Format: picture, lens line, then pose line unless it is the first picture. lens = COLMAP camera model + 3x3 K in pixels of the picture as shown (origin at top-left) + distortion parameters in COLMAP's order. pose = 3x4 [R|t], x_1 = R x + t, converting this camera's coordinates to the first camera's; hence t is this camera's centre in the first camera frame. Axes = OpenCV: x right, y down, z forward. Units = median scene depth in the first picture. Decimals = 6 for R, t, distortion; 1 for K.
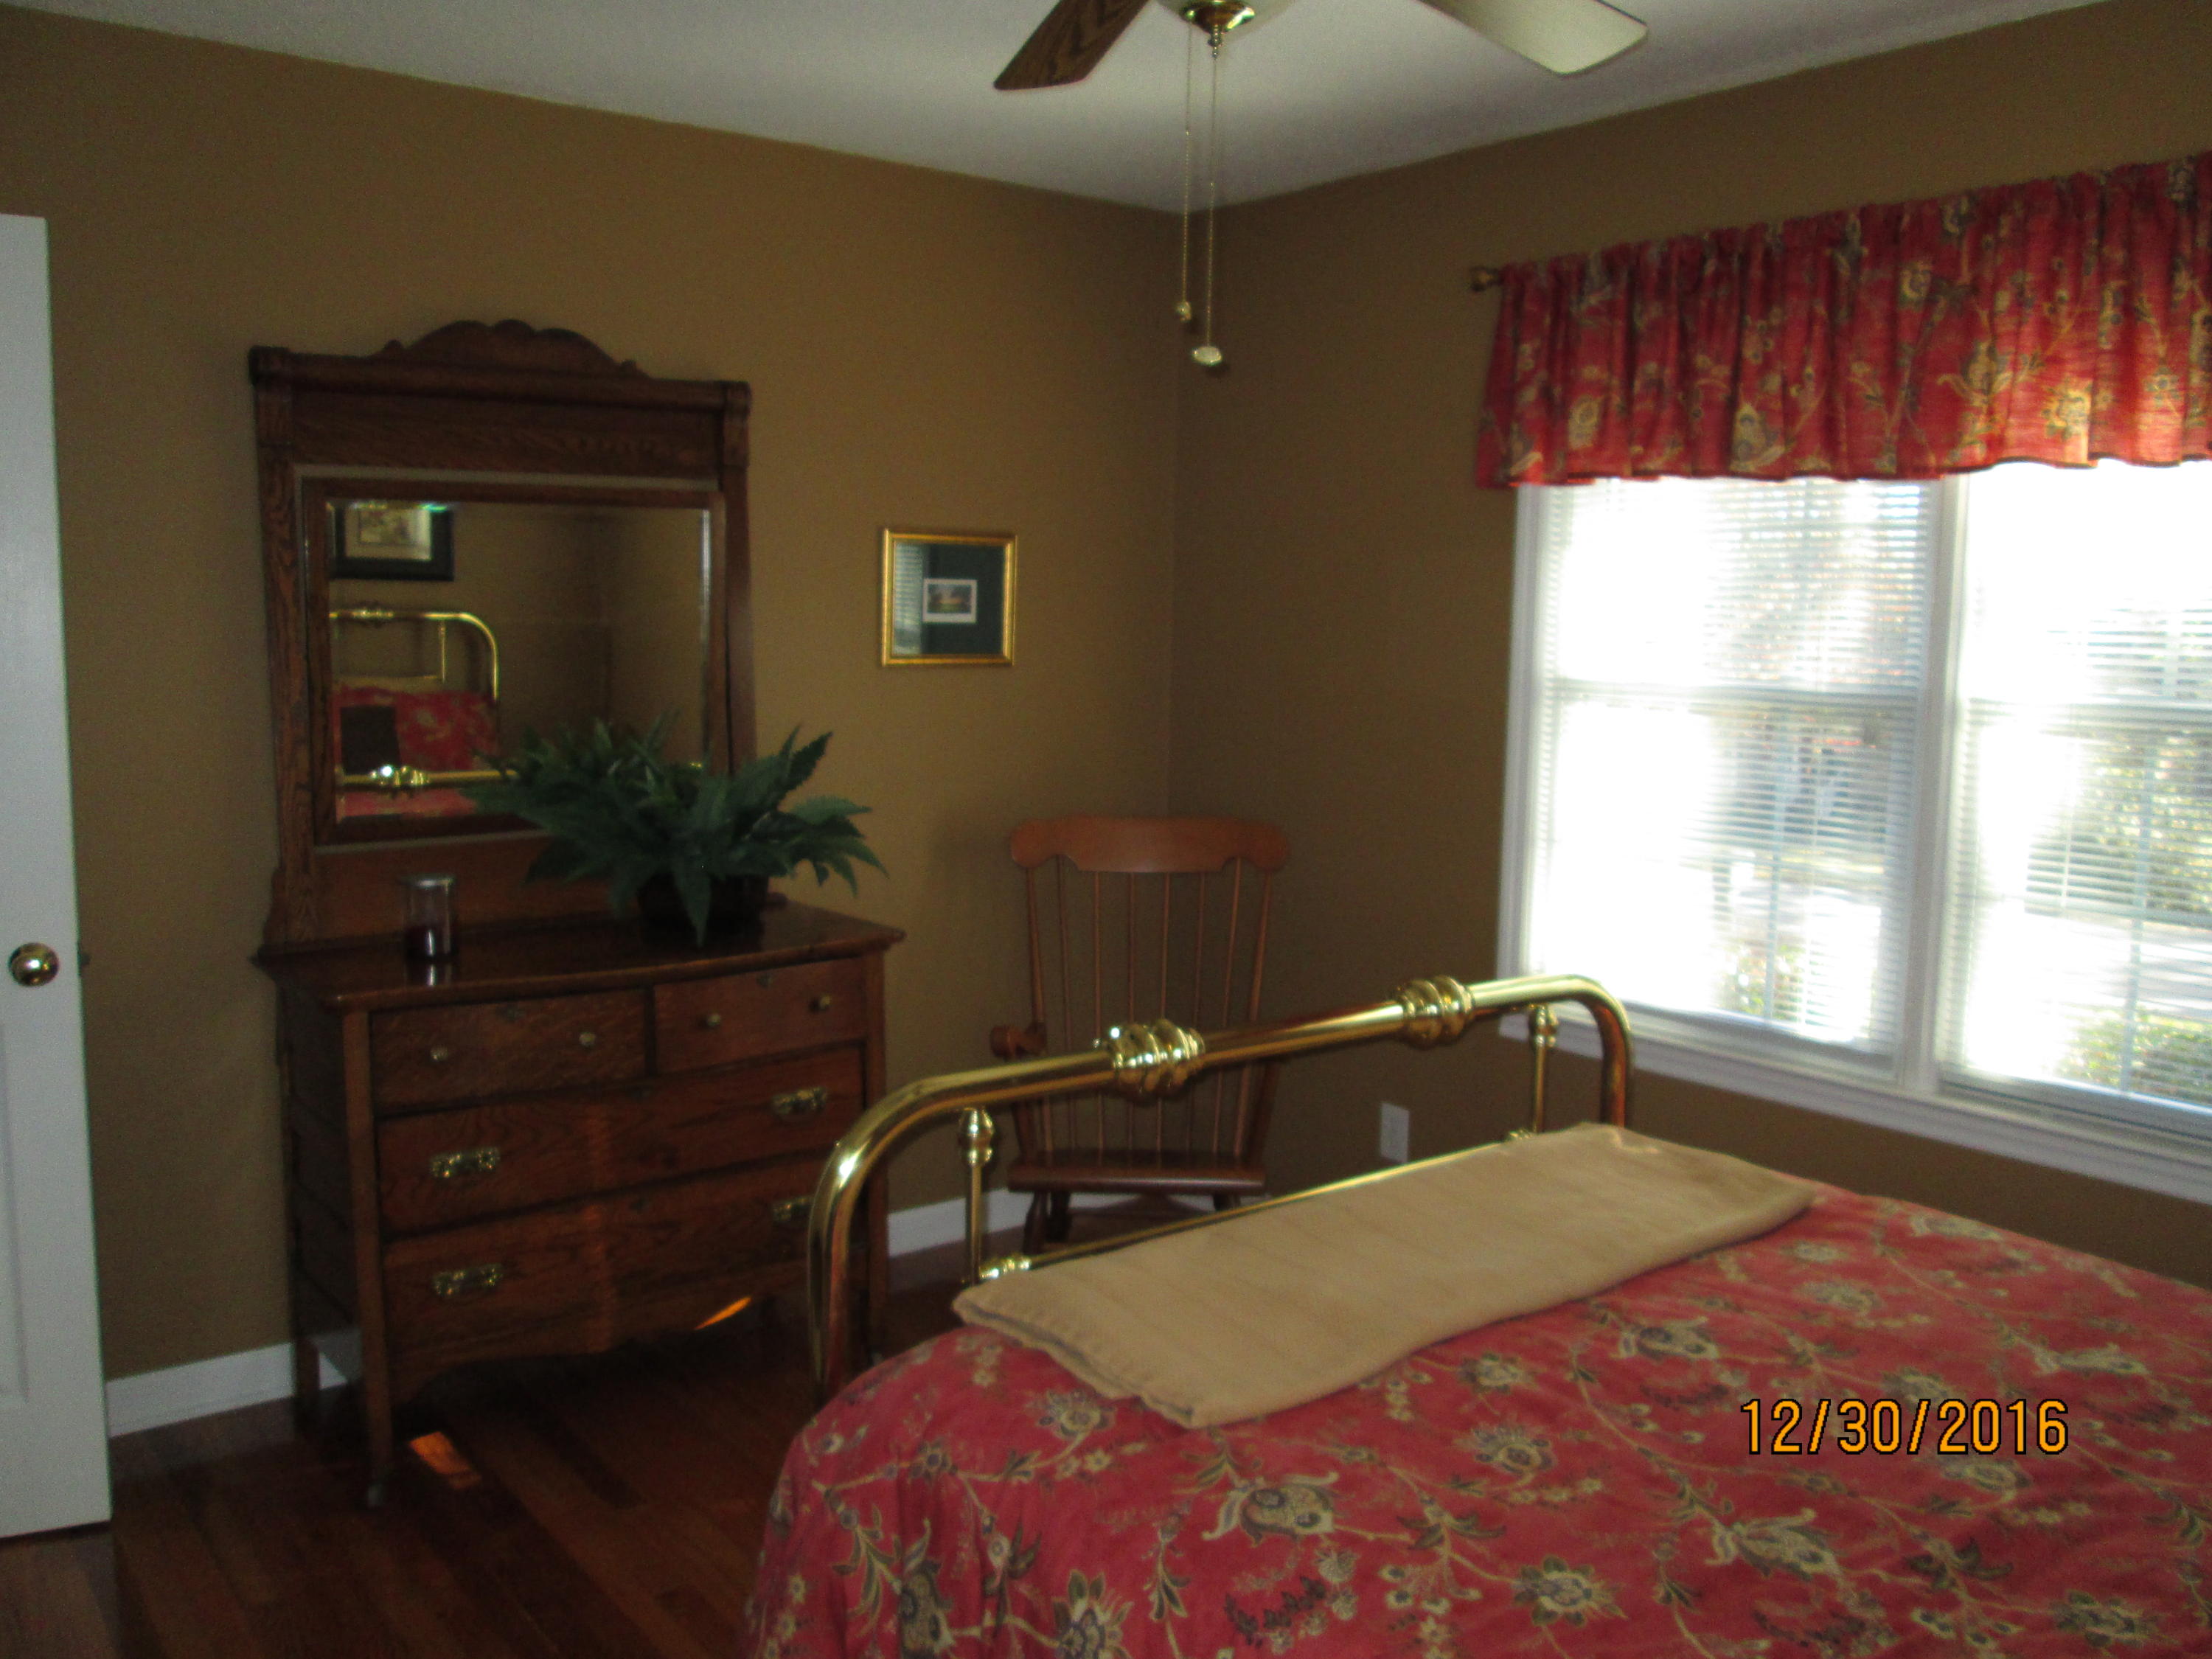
lens RADIAL K [[1855.4, 0, 1118.5], [0, 1855.4, 827.5], [0, 0, 1]] dist [-0.043704, 0.015095]
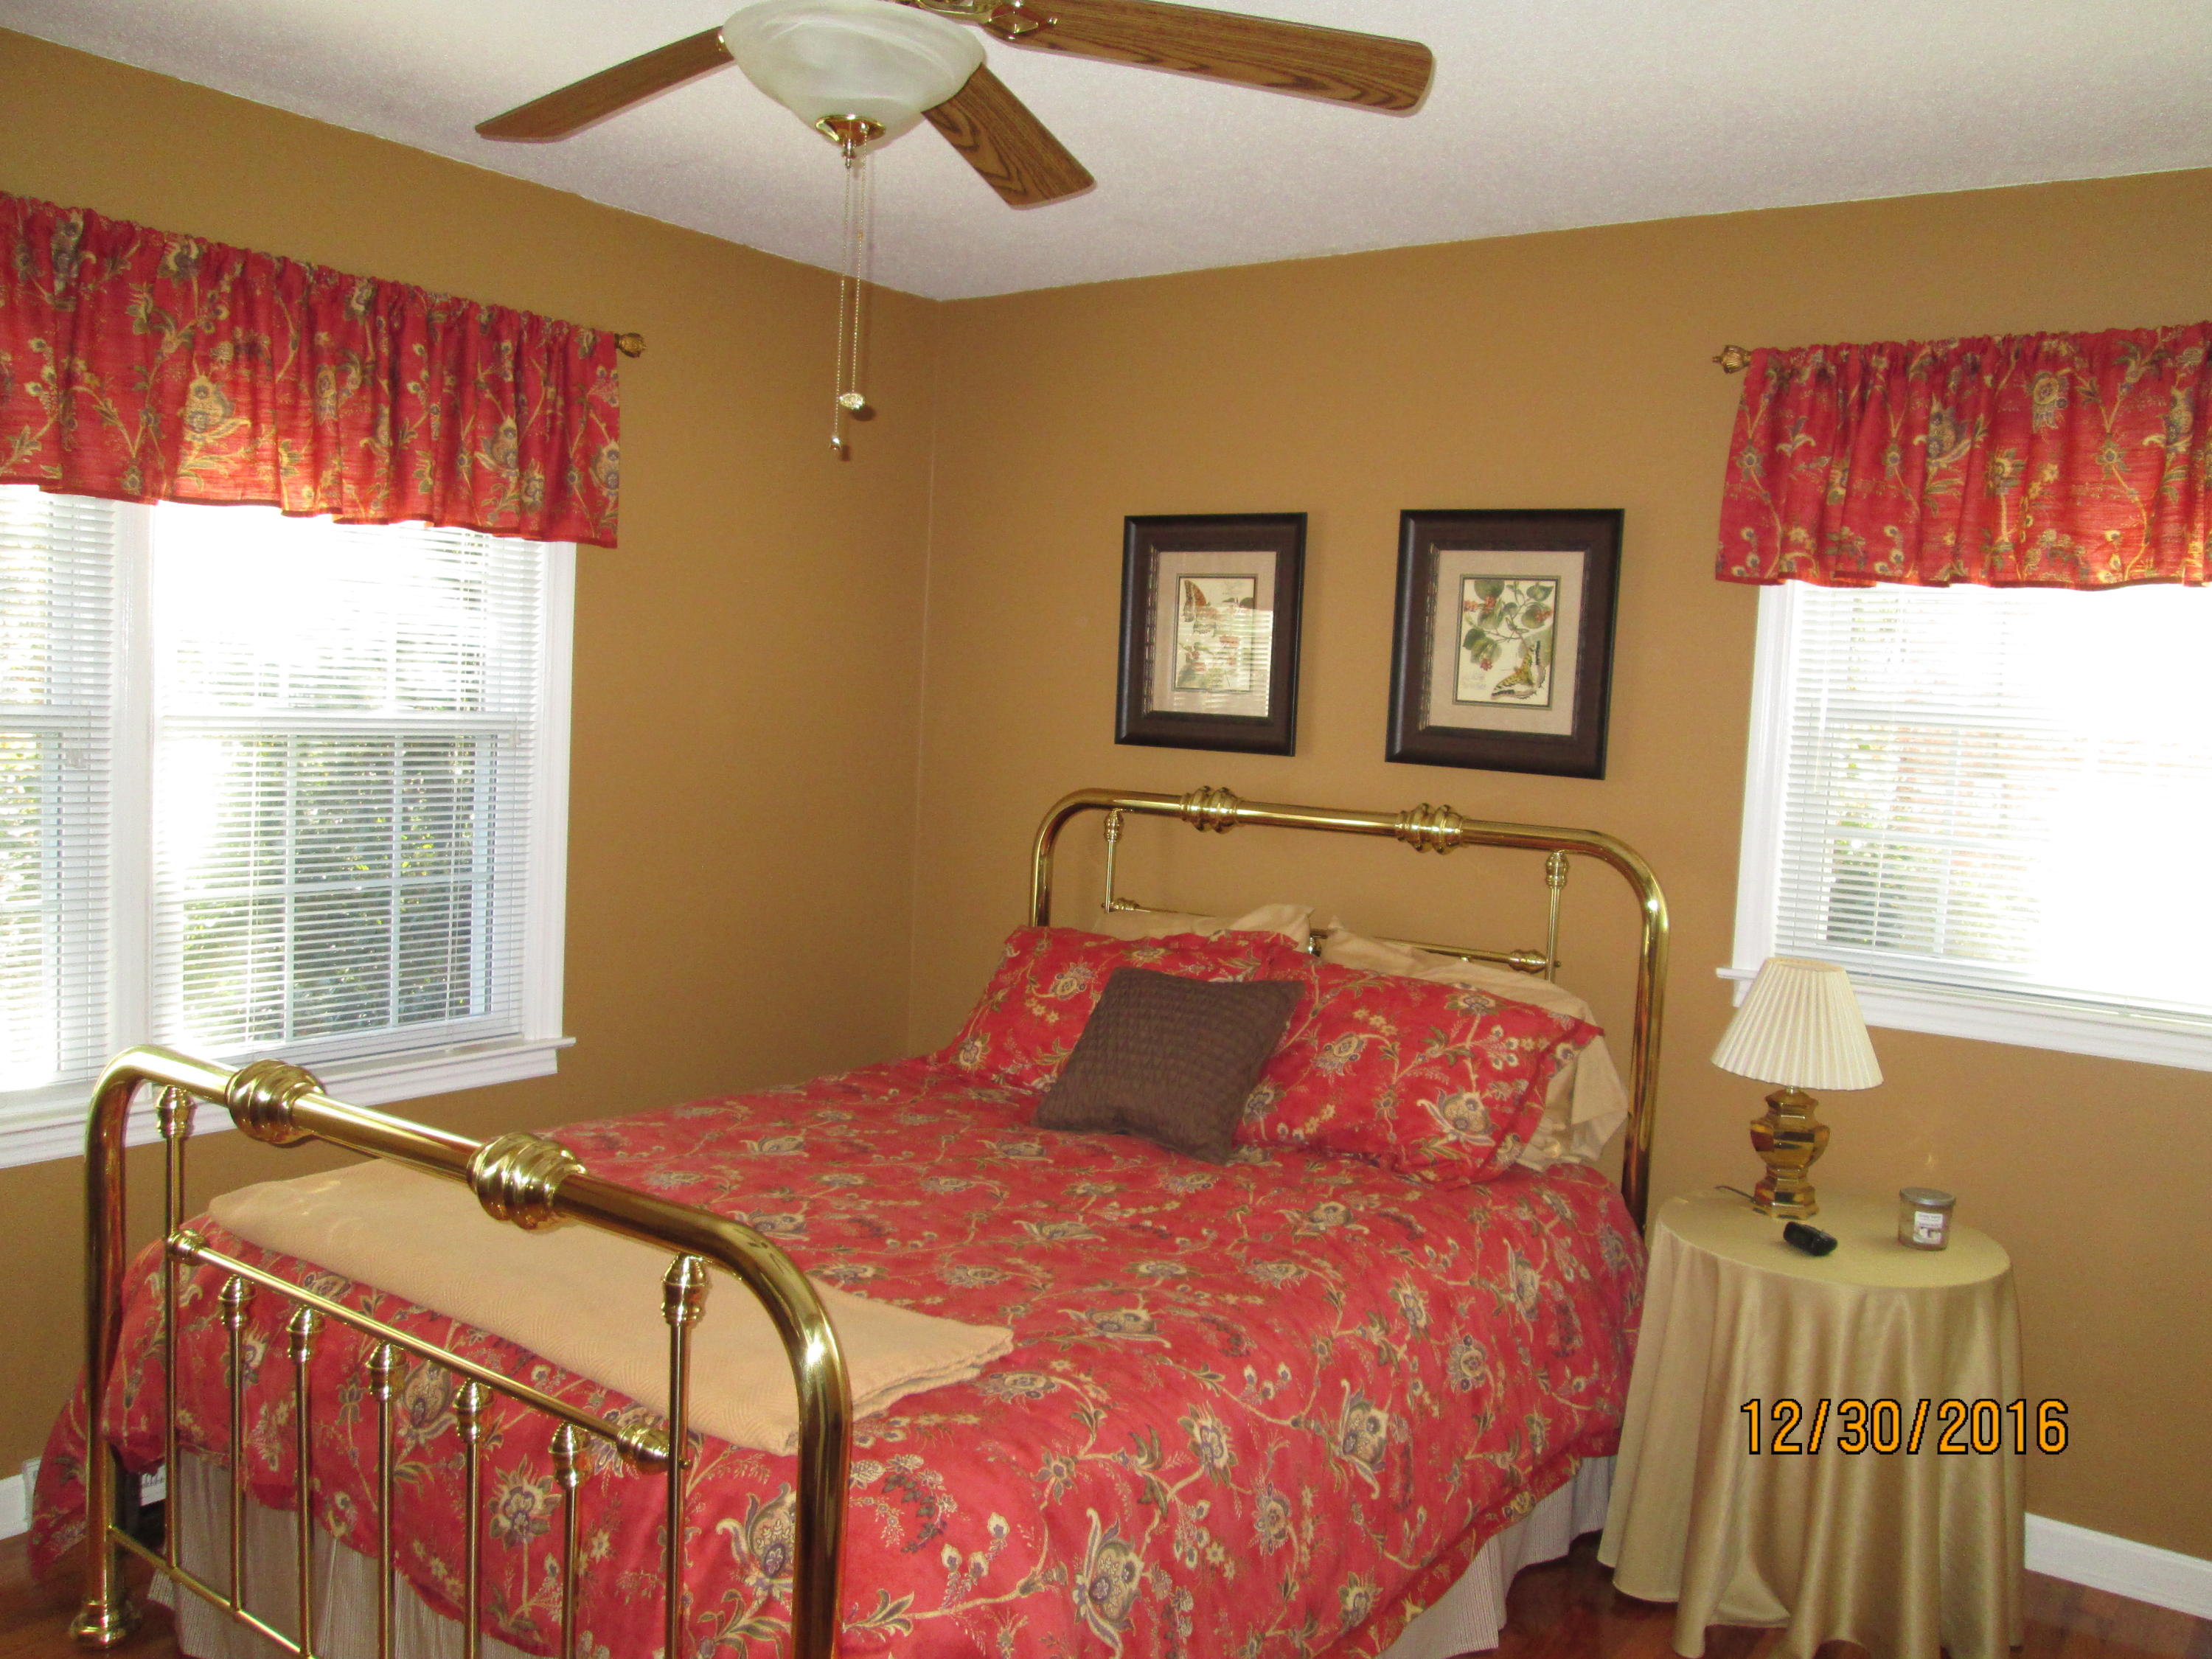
lens RADIAL K [[1855.4, 0, 1117.8], [0, 1855.4, 832.3], [0, 0, 1]] dist [-0.043704, 0.015095]
pose [[-0.274520, -0.105285, 0.955800, -1.063912], [0.064219, 0.989761, 0.127470, -0.158079], [-0.959435, 0.096374, -0.264948, 1.170310]]
